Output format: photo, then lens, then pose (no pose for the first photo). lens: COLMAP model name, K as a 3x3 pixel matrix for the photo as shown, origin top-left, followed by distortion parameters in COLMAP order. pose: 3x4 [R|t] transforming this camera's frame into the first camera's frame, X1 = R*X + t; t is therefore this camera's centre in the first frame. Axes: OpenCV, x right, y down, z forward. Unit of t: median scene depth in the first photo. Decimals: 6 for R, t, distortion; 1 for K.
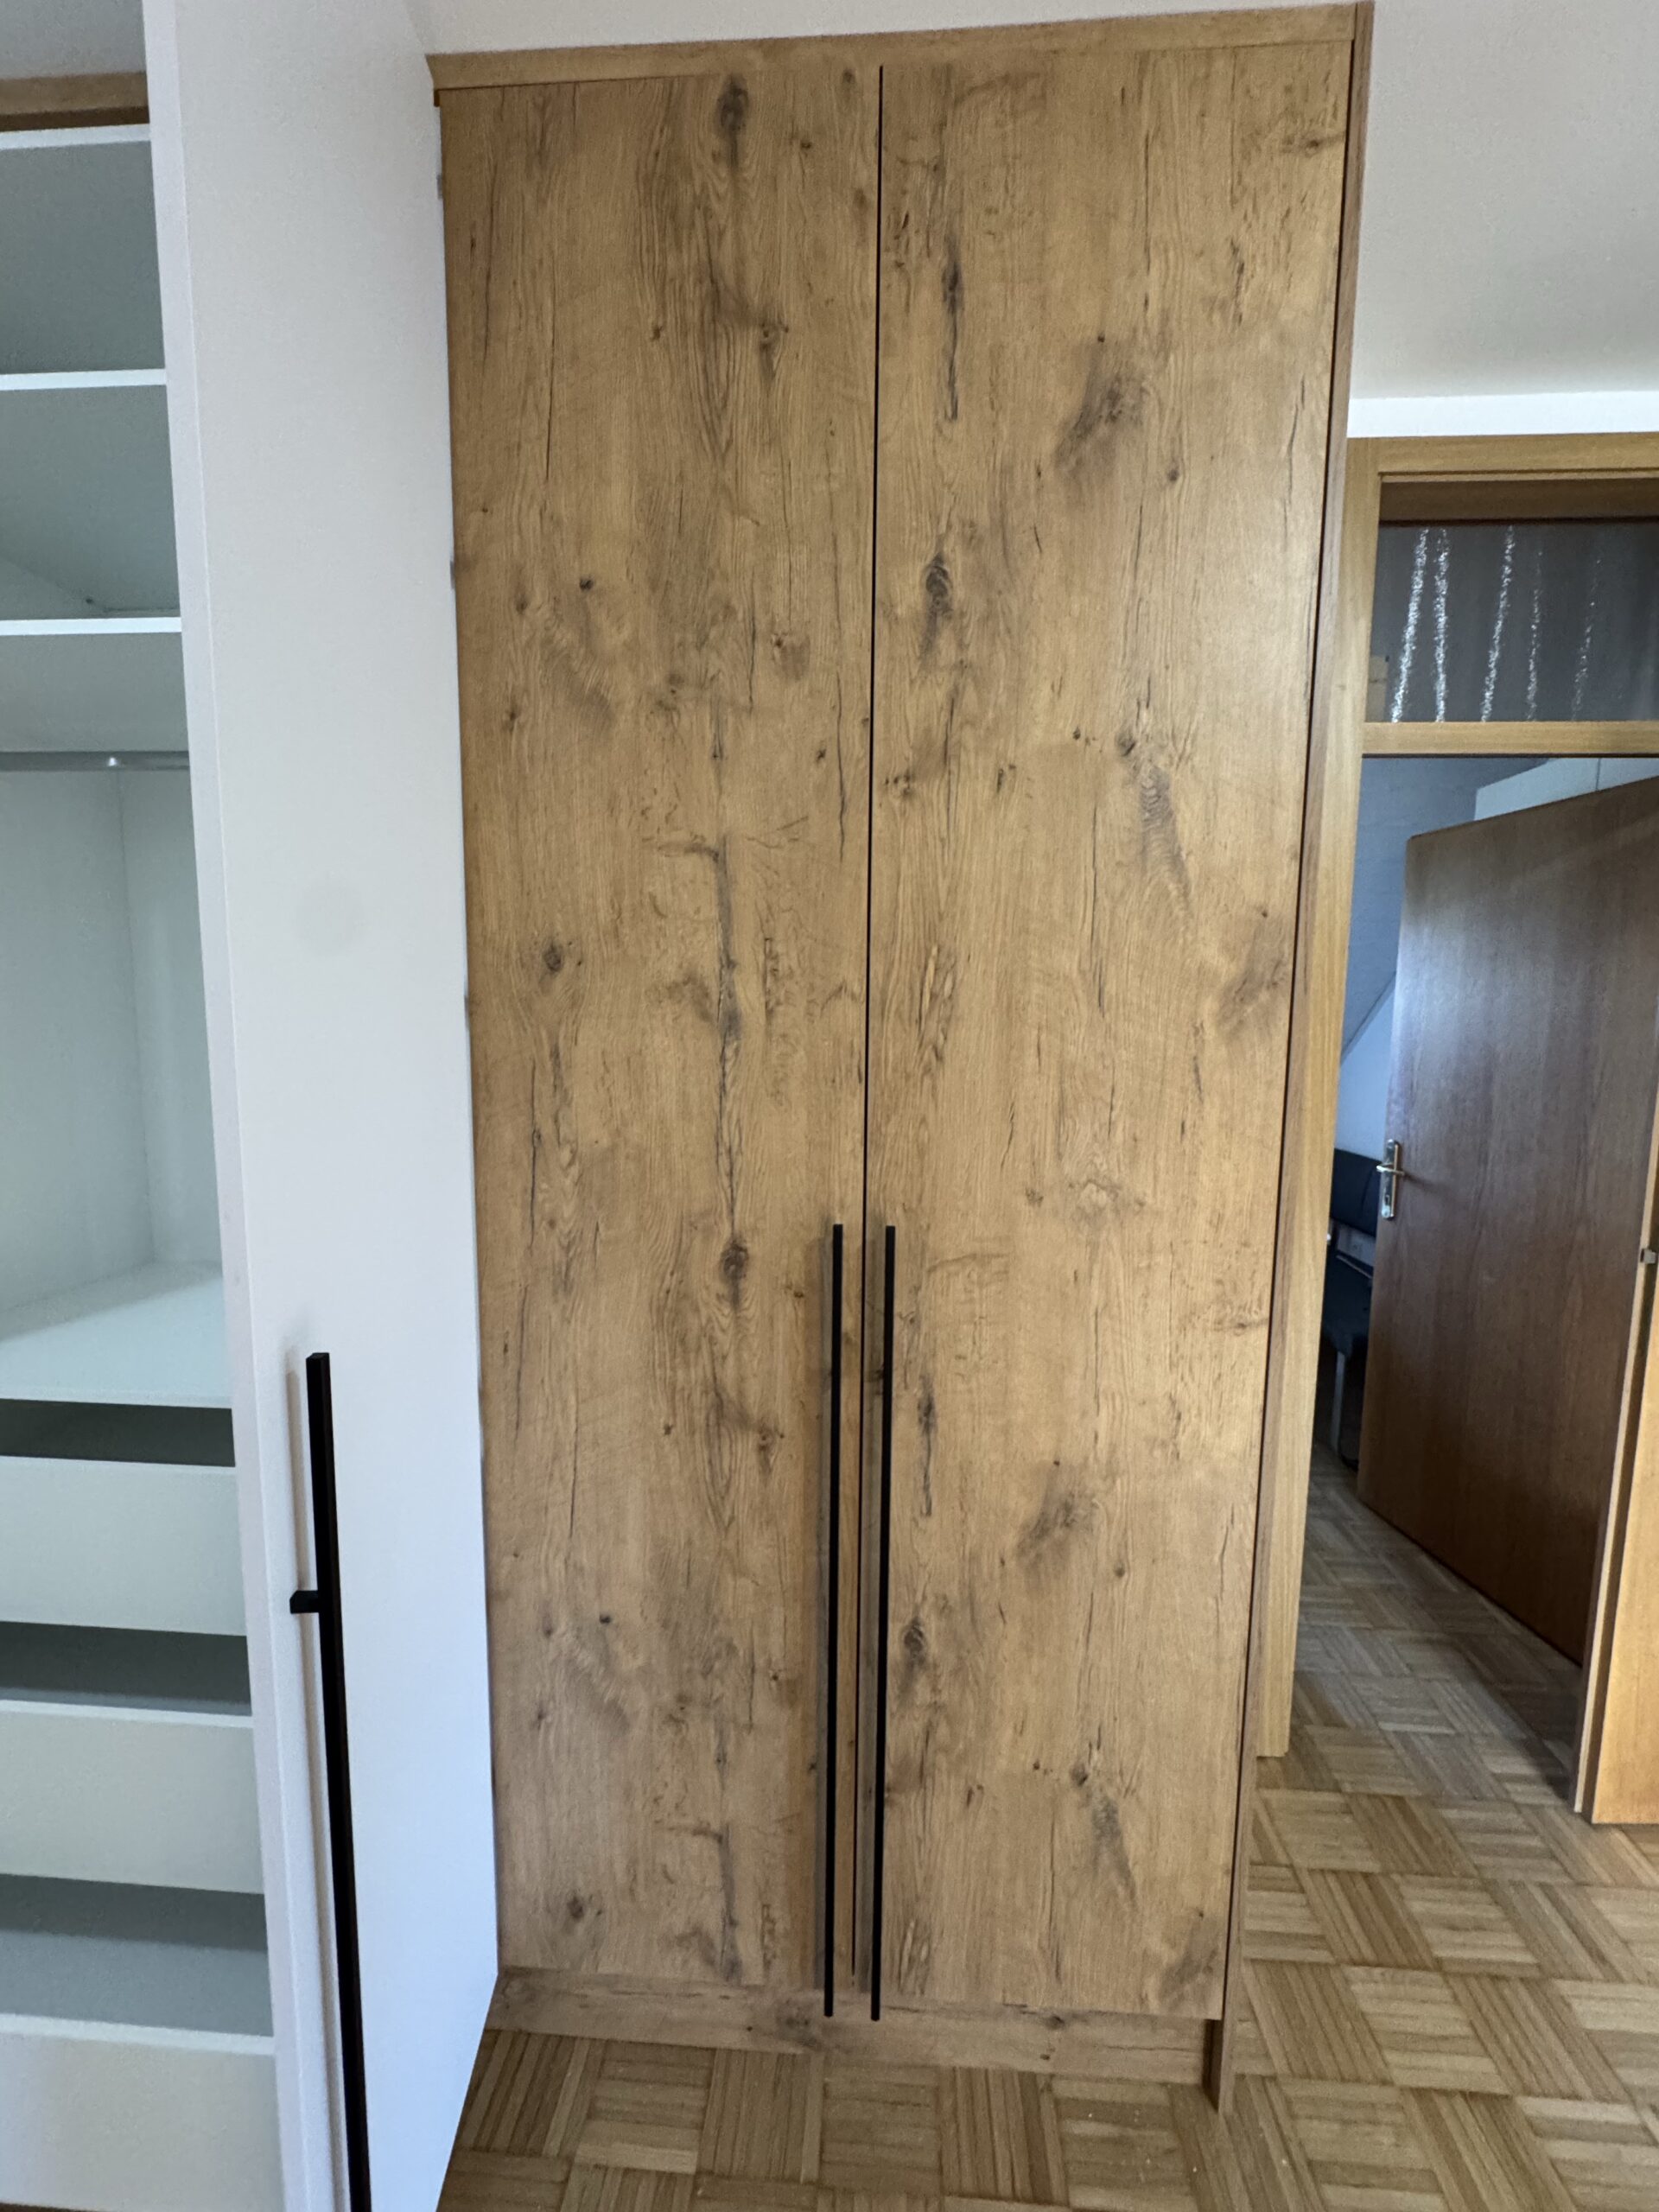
lens RADIAL K [[888.5, 0, 825.7], [0, 888.5, 1104.1], [0, 0, 1]] dist [-0.003569, 0.000287]
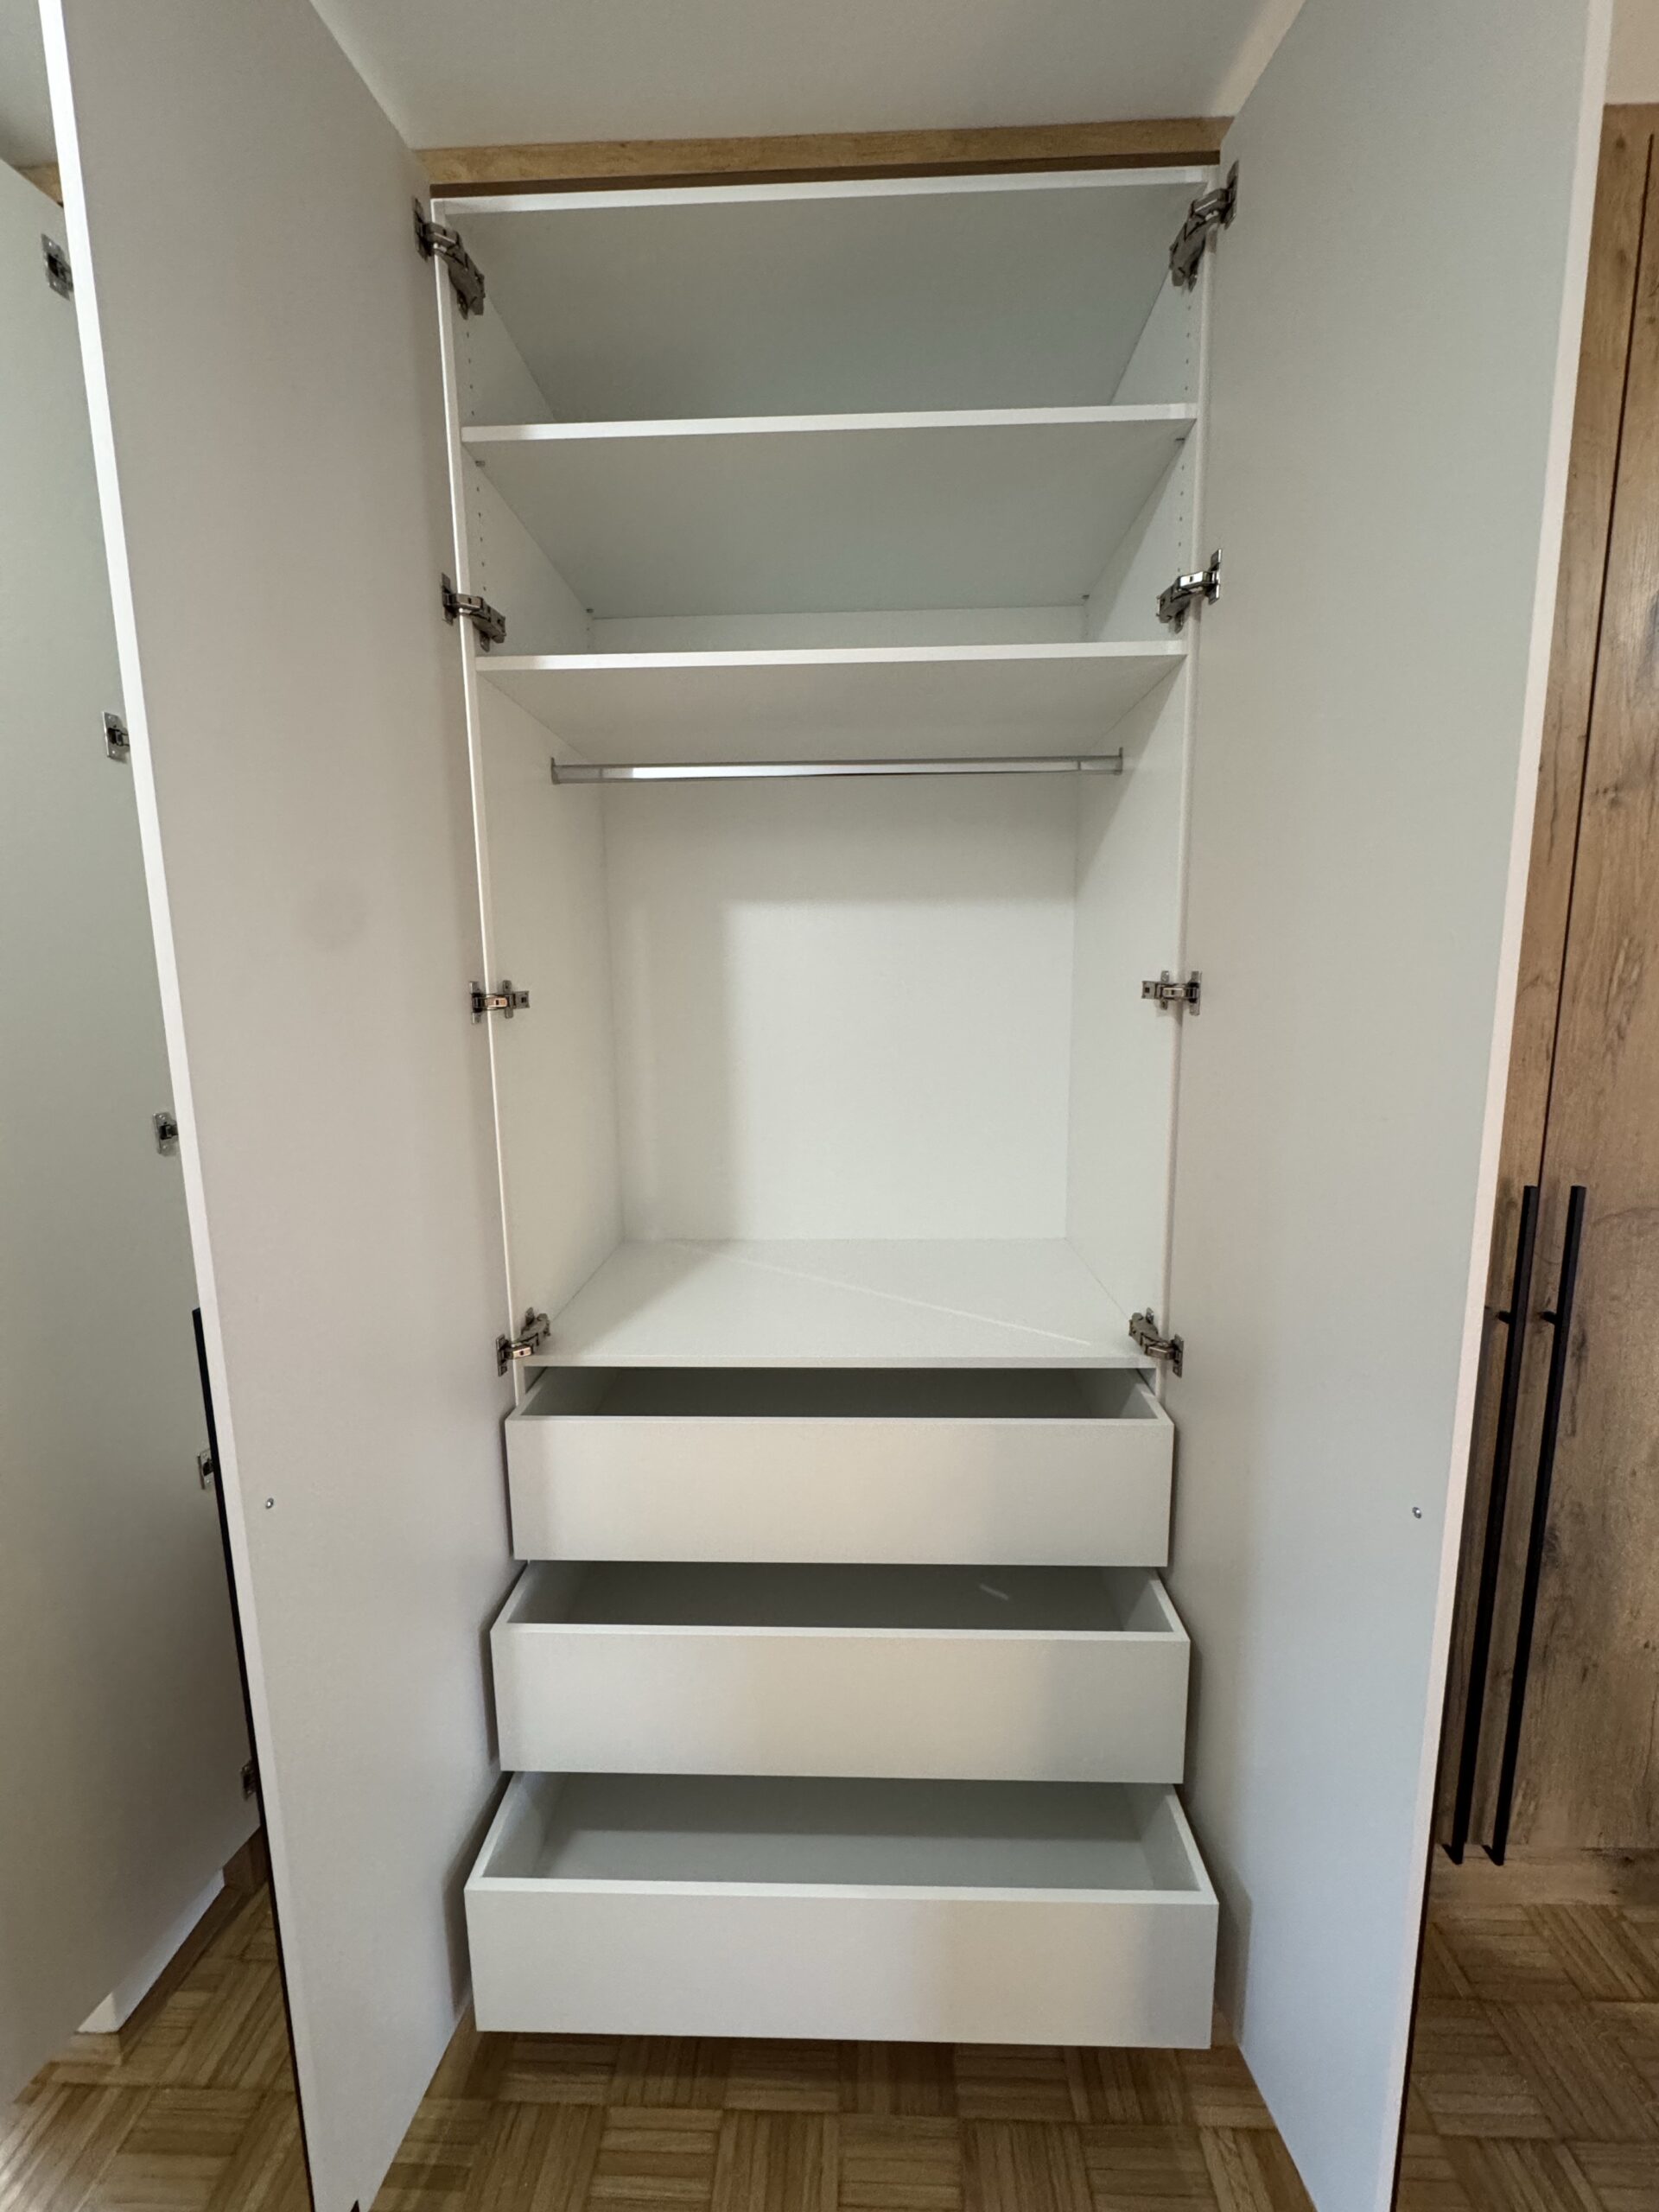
lens RADIAL K [[888.5, 0, 837.7], [0, 888.5, 1096.1], [0, 0, 1]] dist [-0.003569, 0.000287]
pose [[0.999291, -0.027656, 0.025546, -0.894337], [0.026525, 0.998696, 0.043610, -0.052131], [-0.026719, -0.042902, 0.998722, -0.103069]]
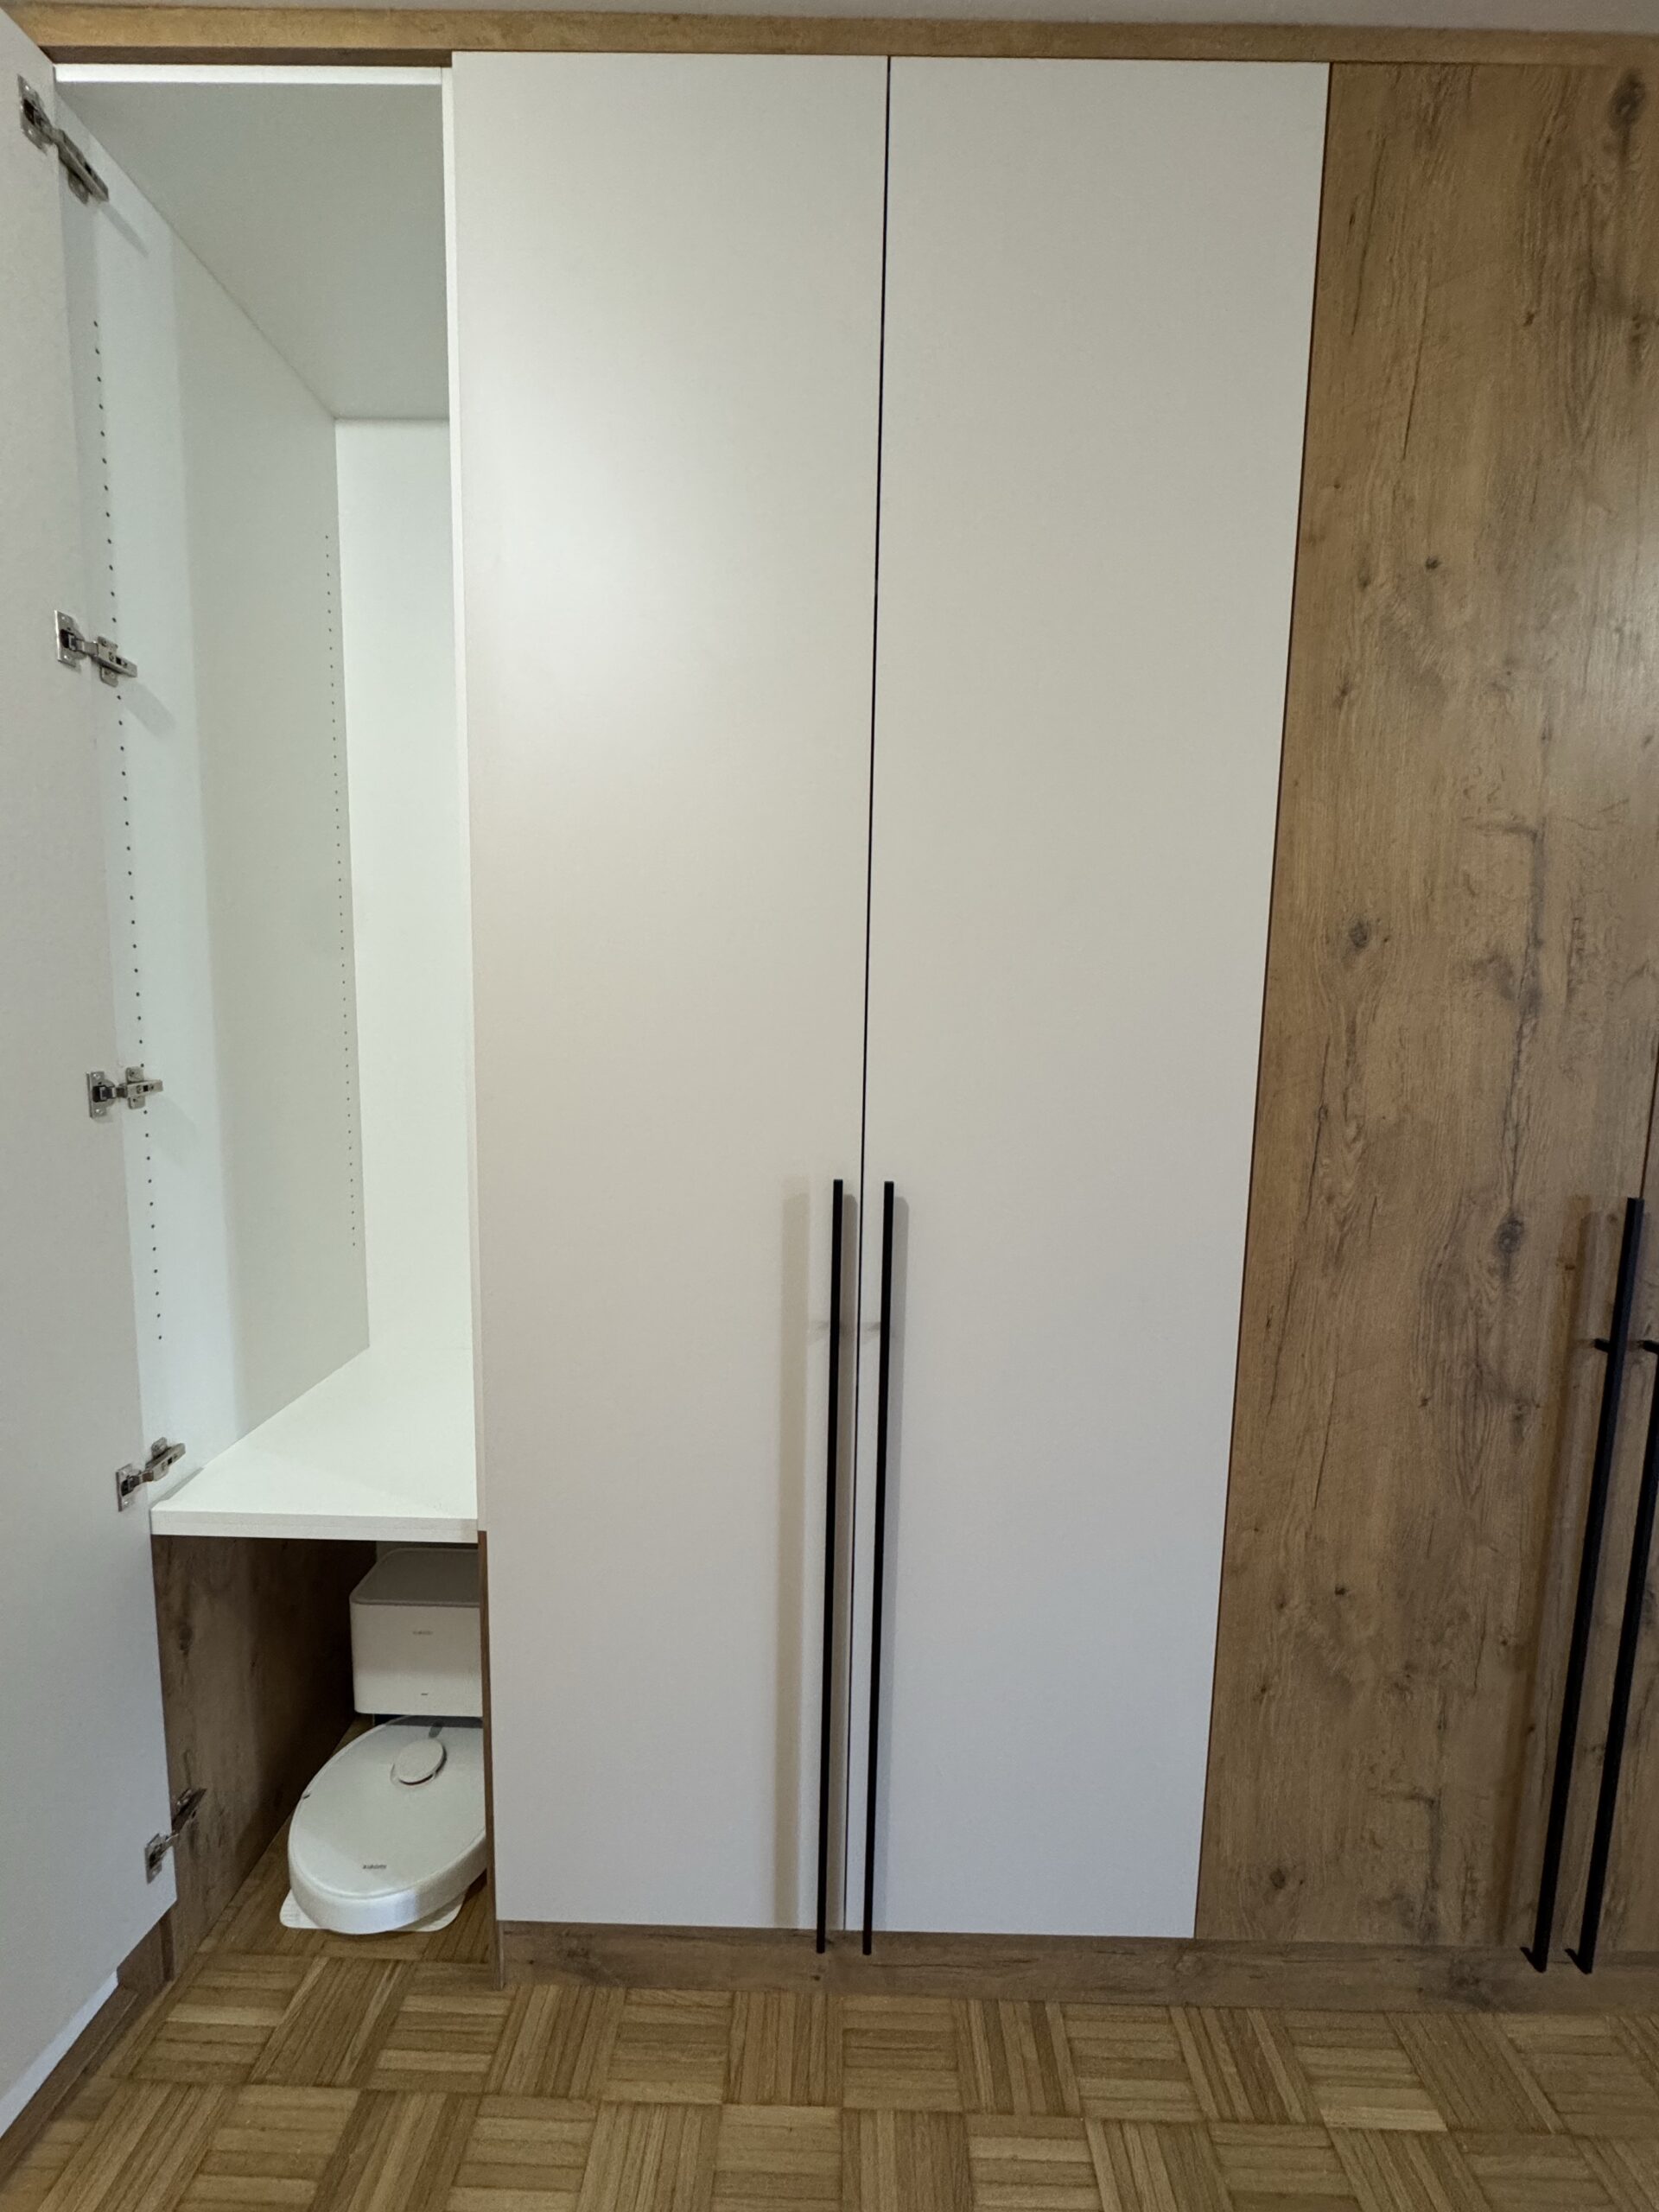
lens RADIAL K [[888.5, 0, 845.0], [0, 888.5, 1097.4], [0, 0, 1]] dist [-0.003569, 0.000287]
pose [[0.998616, 0.004755, 0.052382, -0.949669], [-0.004937, 0.999982, 0.003338, 0.020097], [-0.052365, -0.003592, 0.998622, 0.025246]]
